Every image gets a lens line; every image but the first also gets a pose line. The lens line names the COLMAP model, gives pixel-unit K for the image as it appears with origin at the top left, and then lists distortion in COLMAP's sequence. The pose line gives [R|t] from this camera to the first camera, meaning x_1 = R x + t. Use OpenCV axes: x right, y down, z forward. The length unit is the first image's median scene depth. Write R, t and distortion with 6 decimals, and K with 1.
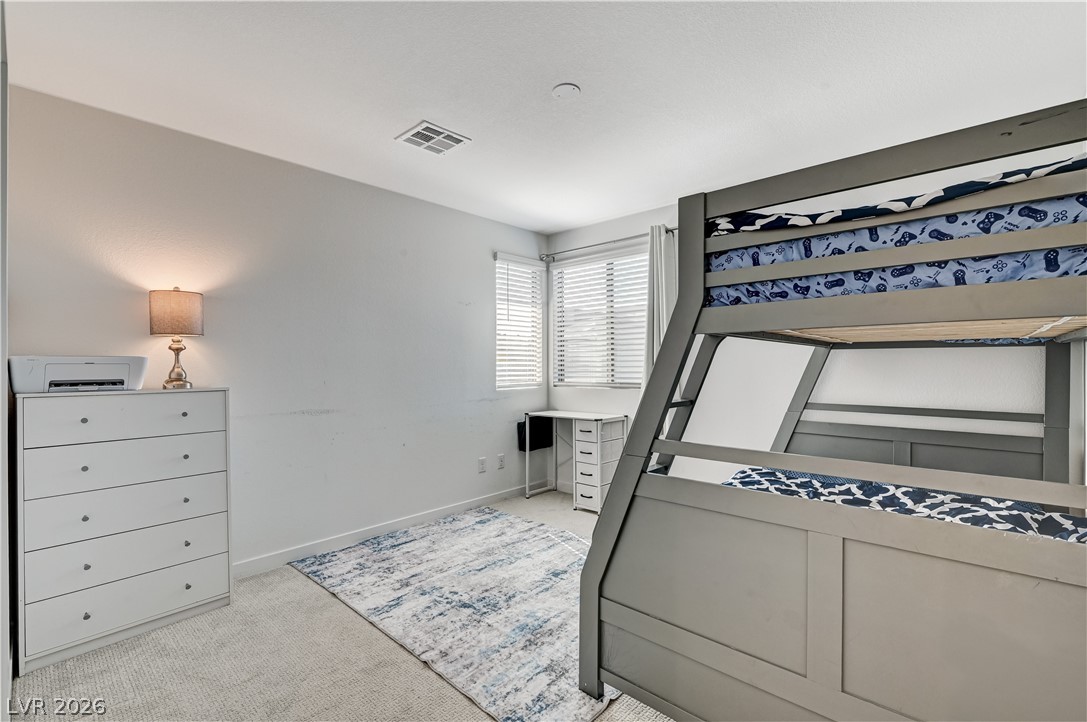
lens RADIAL K [[458.2, 0, 545.2], [0, 458.2, 364.8], [0, 0, 1]] dist [-0.000130, 0.000666]
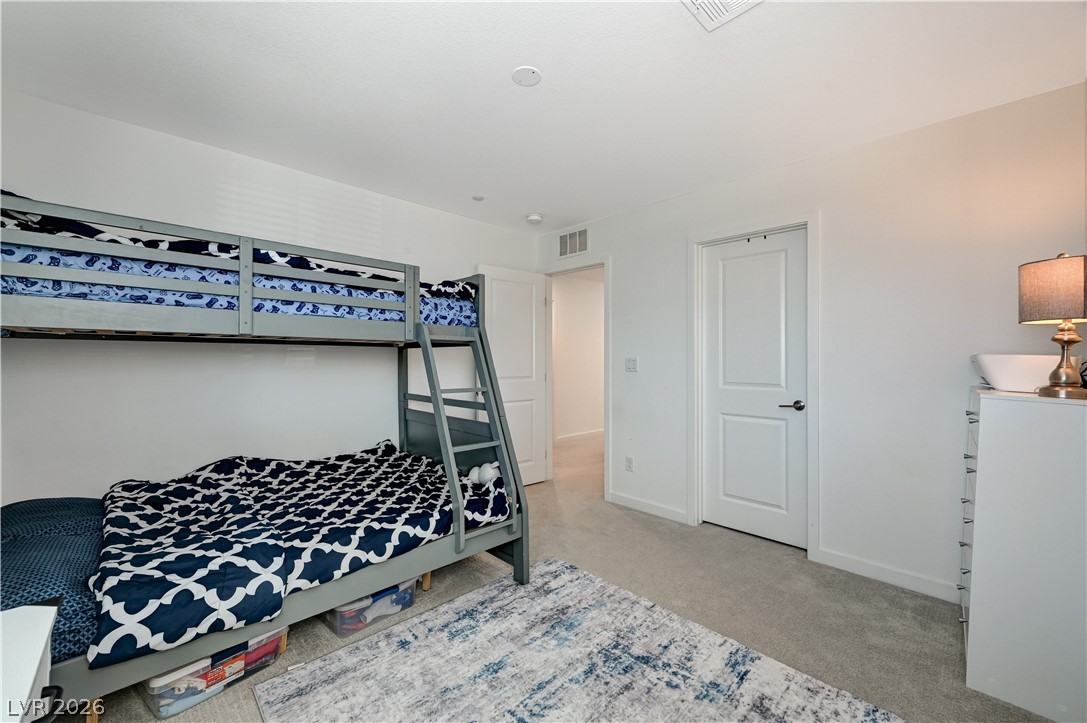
lens RADIAL K [[428.2, 0, 541.8], [0, 428.2, 361.4], [0, 0, 1]] dist [0.002000, 0.000288]
pose [[-0.997401, -0.002482, 0.072008, -0.049388], [-0.002530, 0.999997, -0.000570, -0.000209], [-0.072007, -0.000751, -0.997404, 1.831077]]
